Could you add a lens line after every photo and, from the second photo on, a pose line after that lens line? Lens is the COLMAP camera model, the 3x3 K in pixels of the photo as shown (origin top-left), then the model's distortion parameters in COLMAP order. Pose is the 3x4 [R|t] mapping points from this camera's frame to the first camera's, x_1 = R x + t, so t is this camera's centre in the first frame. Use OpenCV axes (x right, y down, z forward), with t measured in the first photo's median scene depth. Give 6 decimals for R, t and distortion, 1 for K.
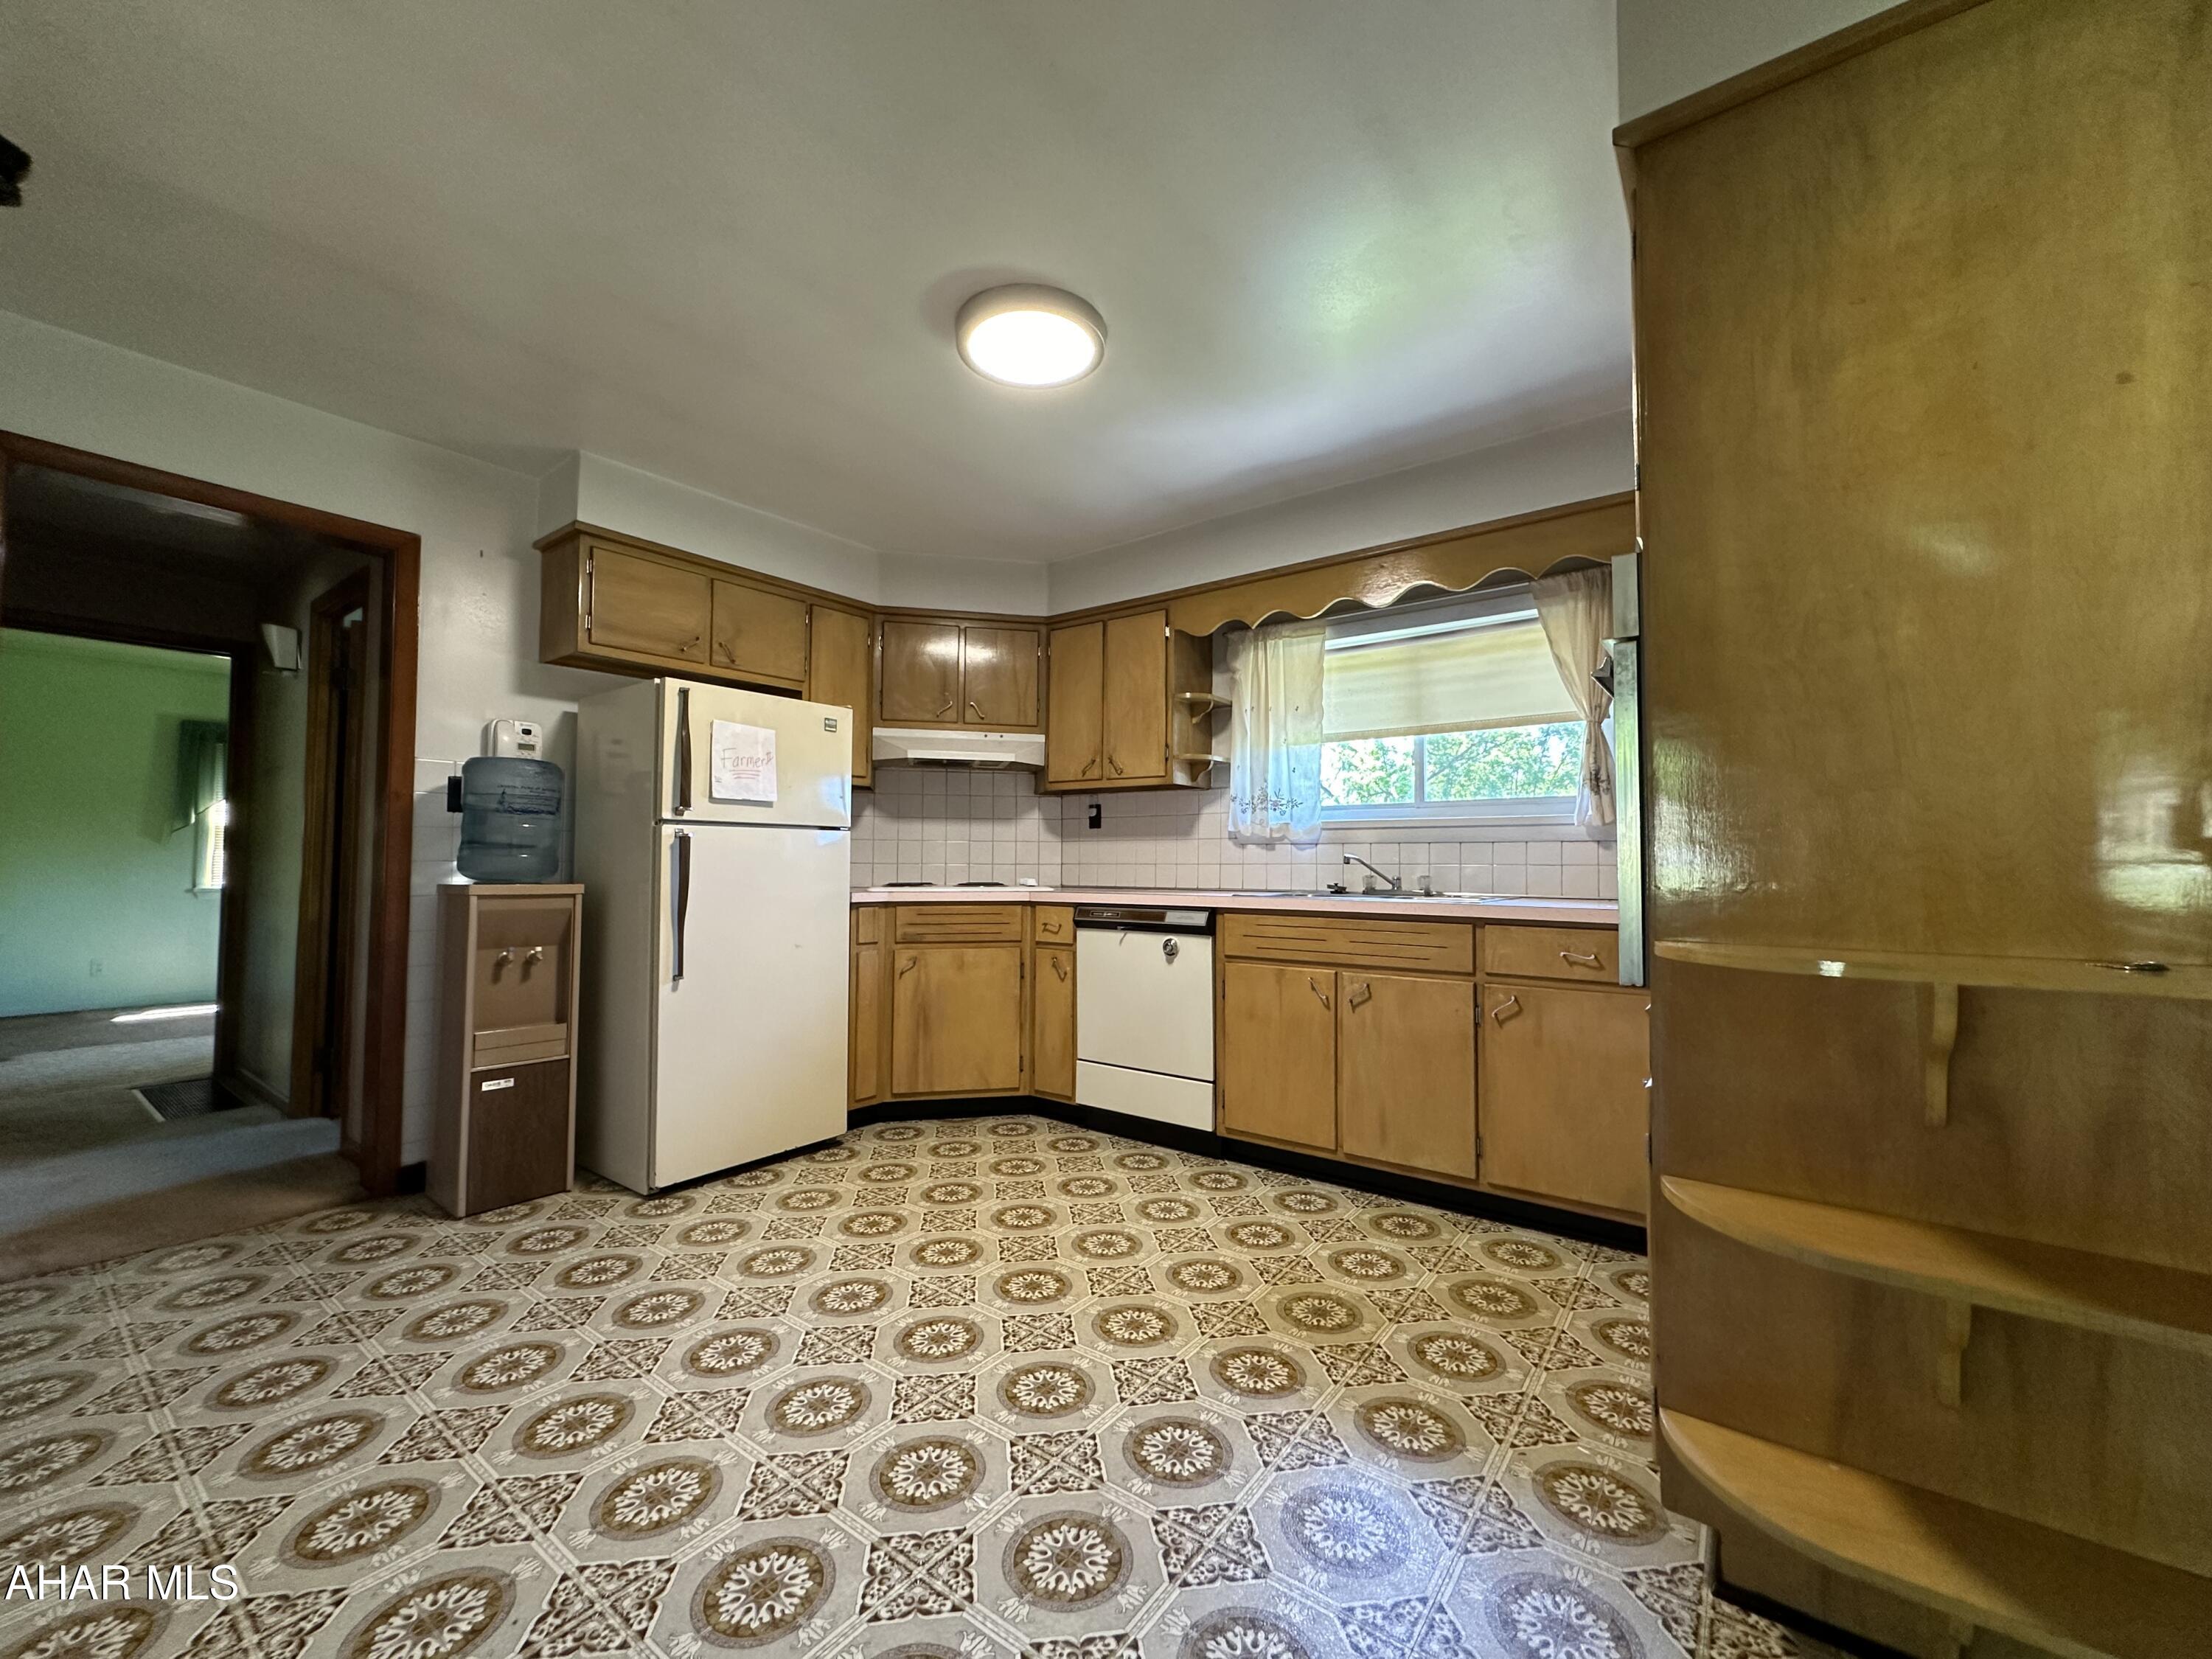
lens RADIAL K [[883.1, 0, 1102.9], [0, 883.1, 834.3], [0, 0, 1]] dist [-0.002983, 0.000801]
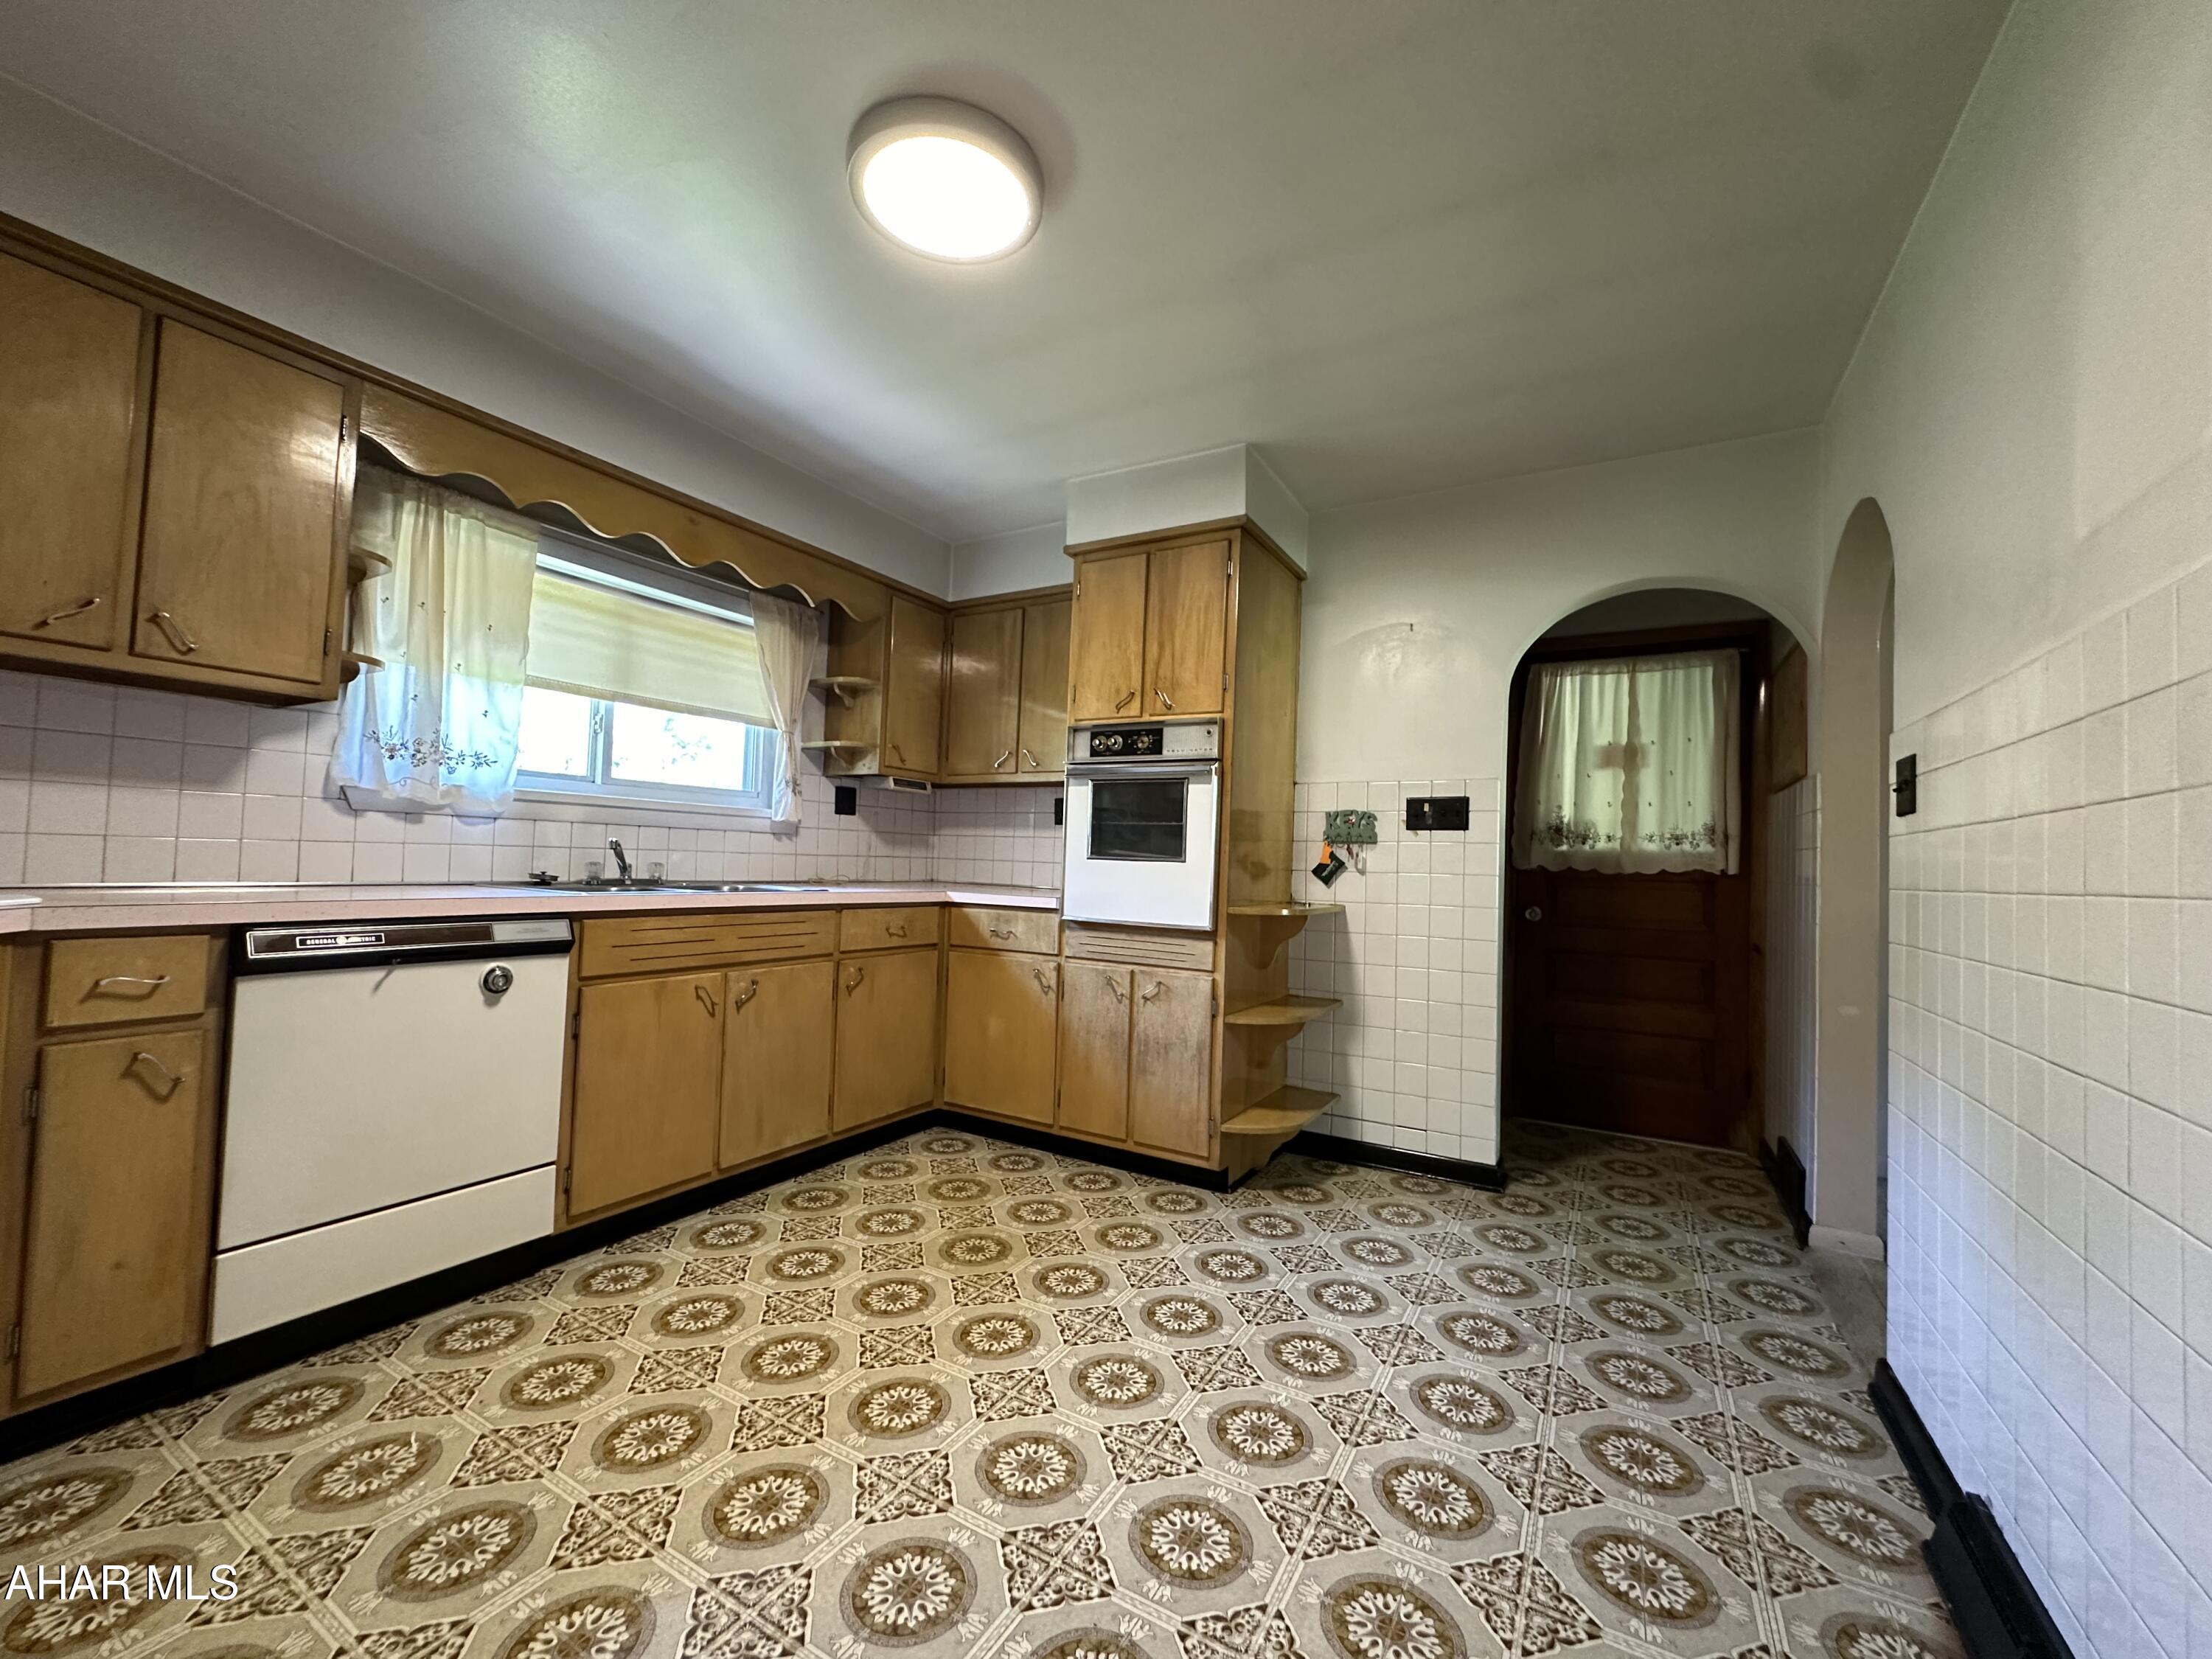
lens RADIAL K [[883.1, 0, 1103.0], [0, 883.1, 829.9], [0, 0, 1]] dist [-0.002983, 0.000801]
pose [[-0.115541, 0.025299, 0.992981, -0.697273], [-0.069245, 0.997038, -0.033460, 0.012943], [-0.990886, -0.072625, -0.113447, 0.744094]]
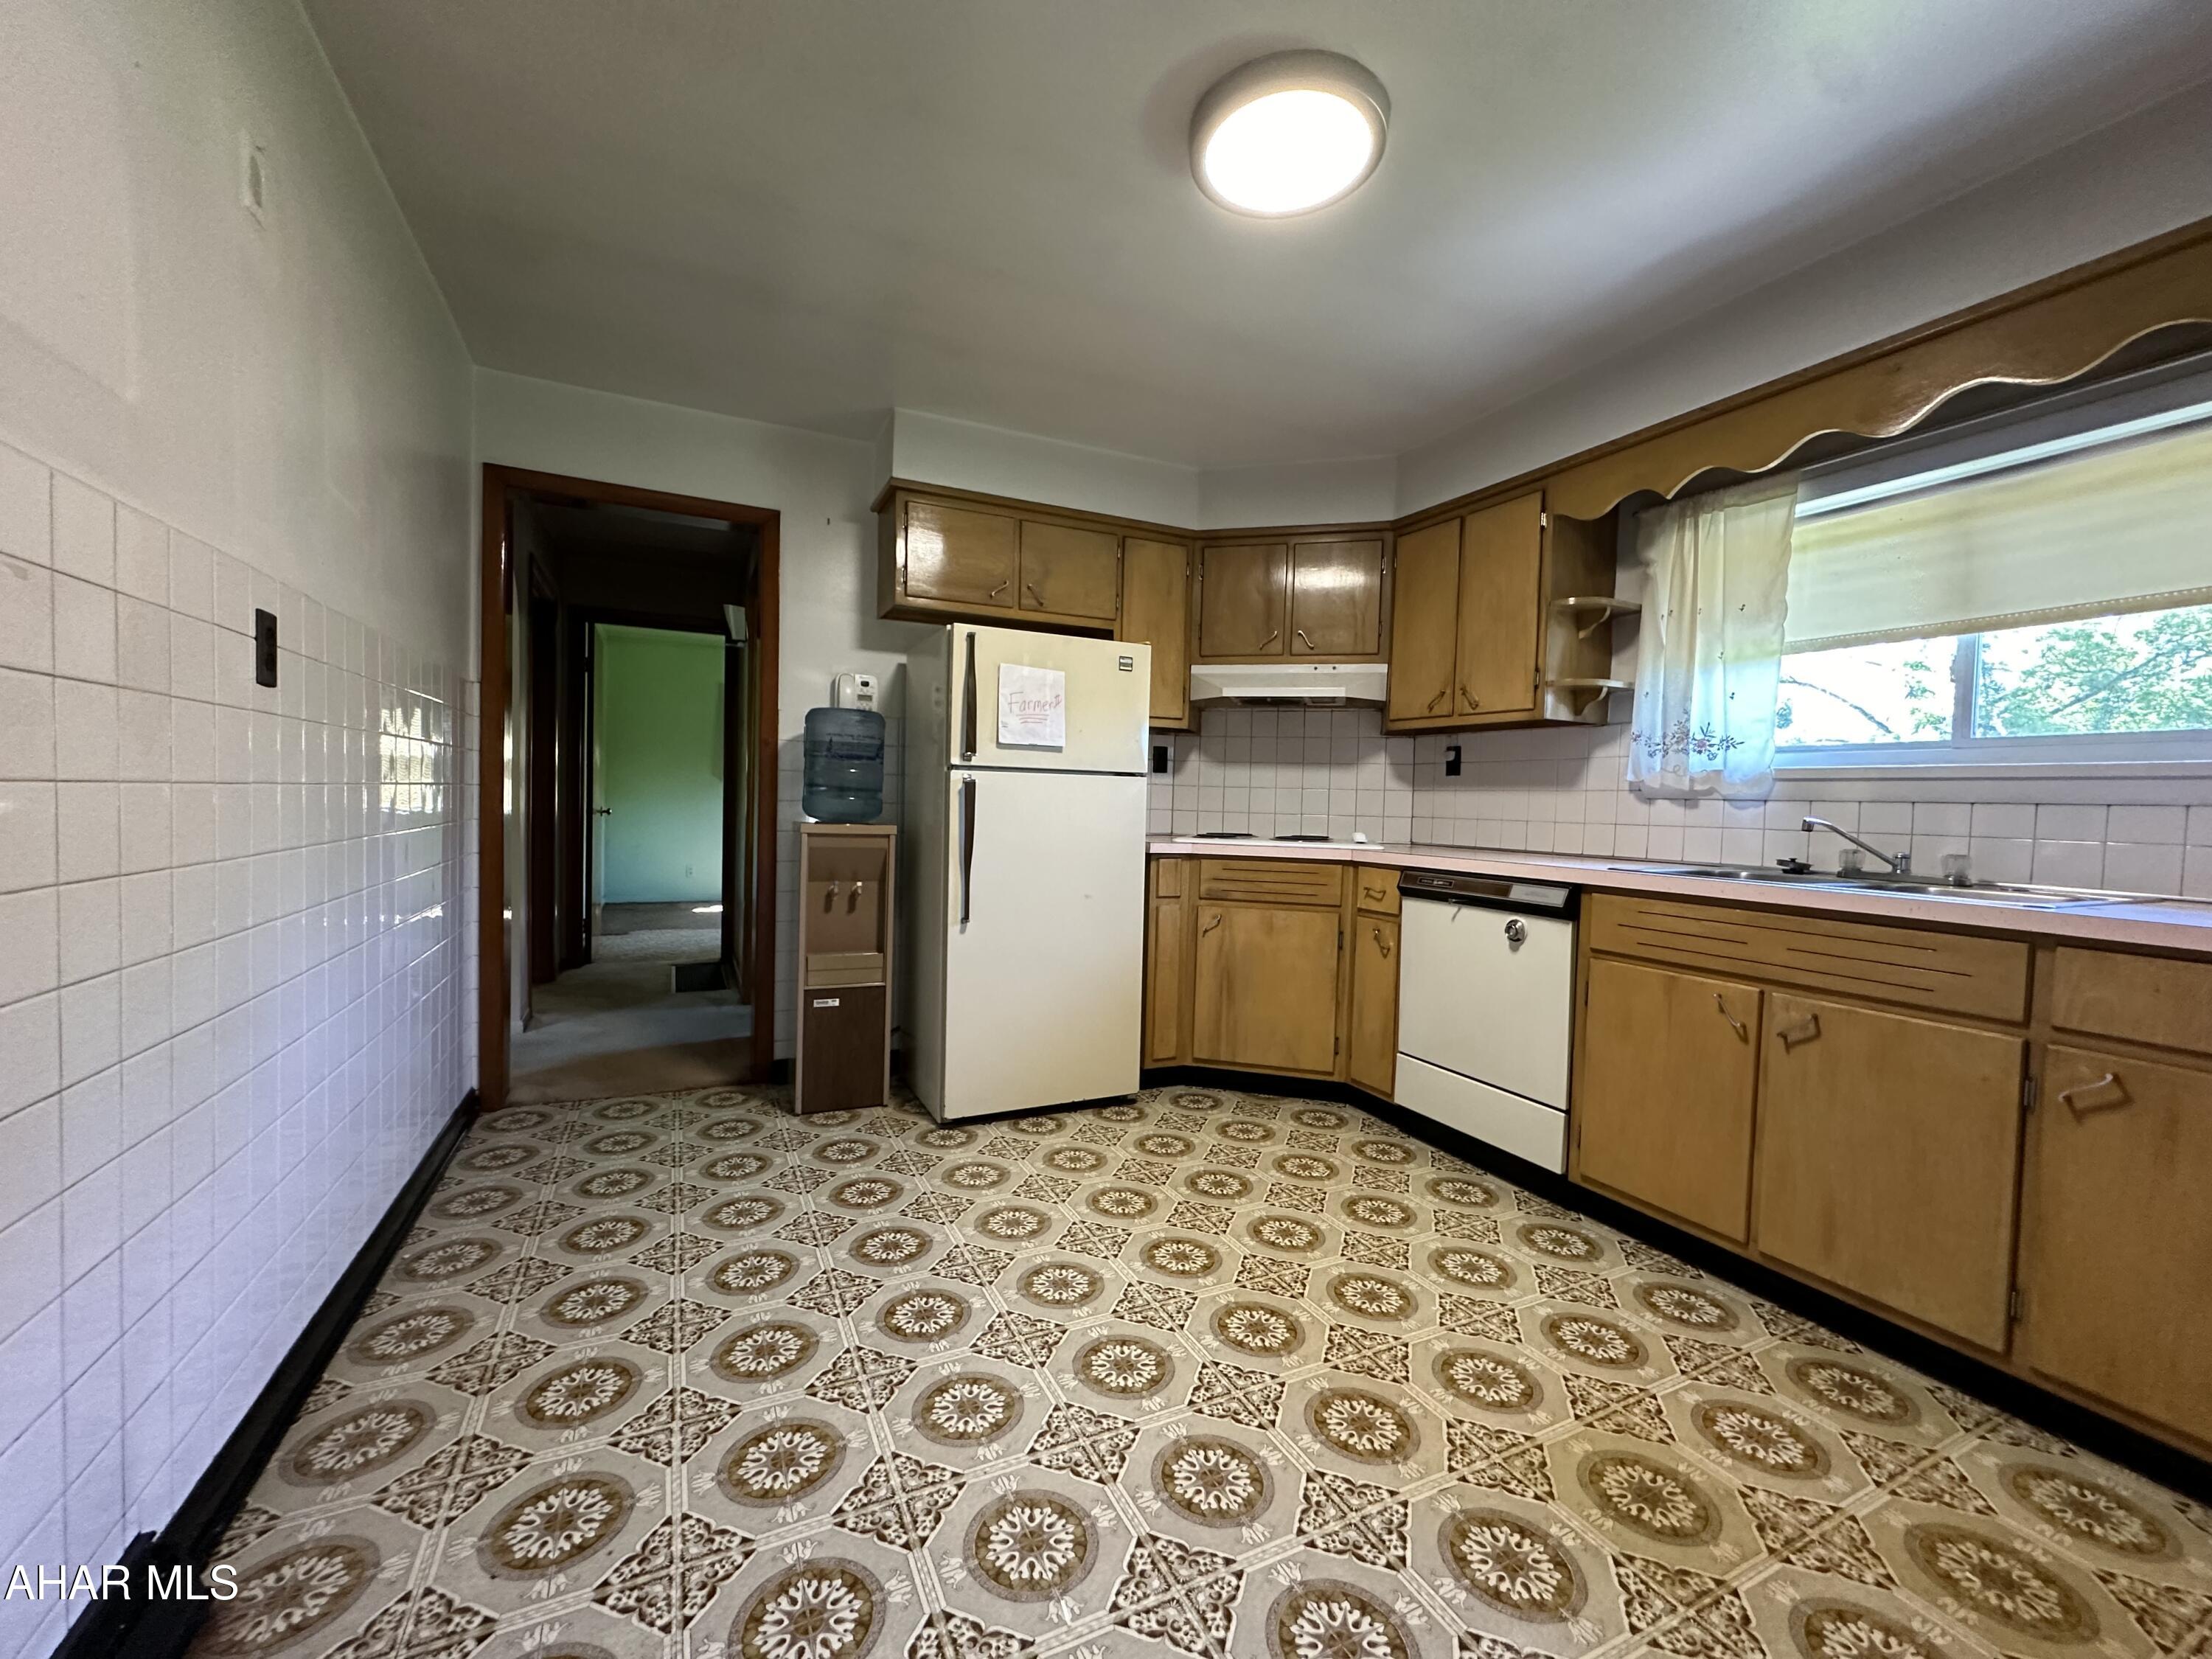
lens RADIAL K [[883.1, 0, 1103.3], [0, 883.1, 830.8], [0, 0, 1]] dist [-0.002983, 0.000801]
pose [[0.888724, 0.036386, -0.456996, 0.121690], [-0.008648, 0.997999, 0.062643, -0.006013], [0.458361, -0.051721, 0.887260, 0.171572]]
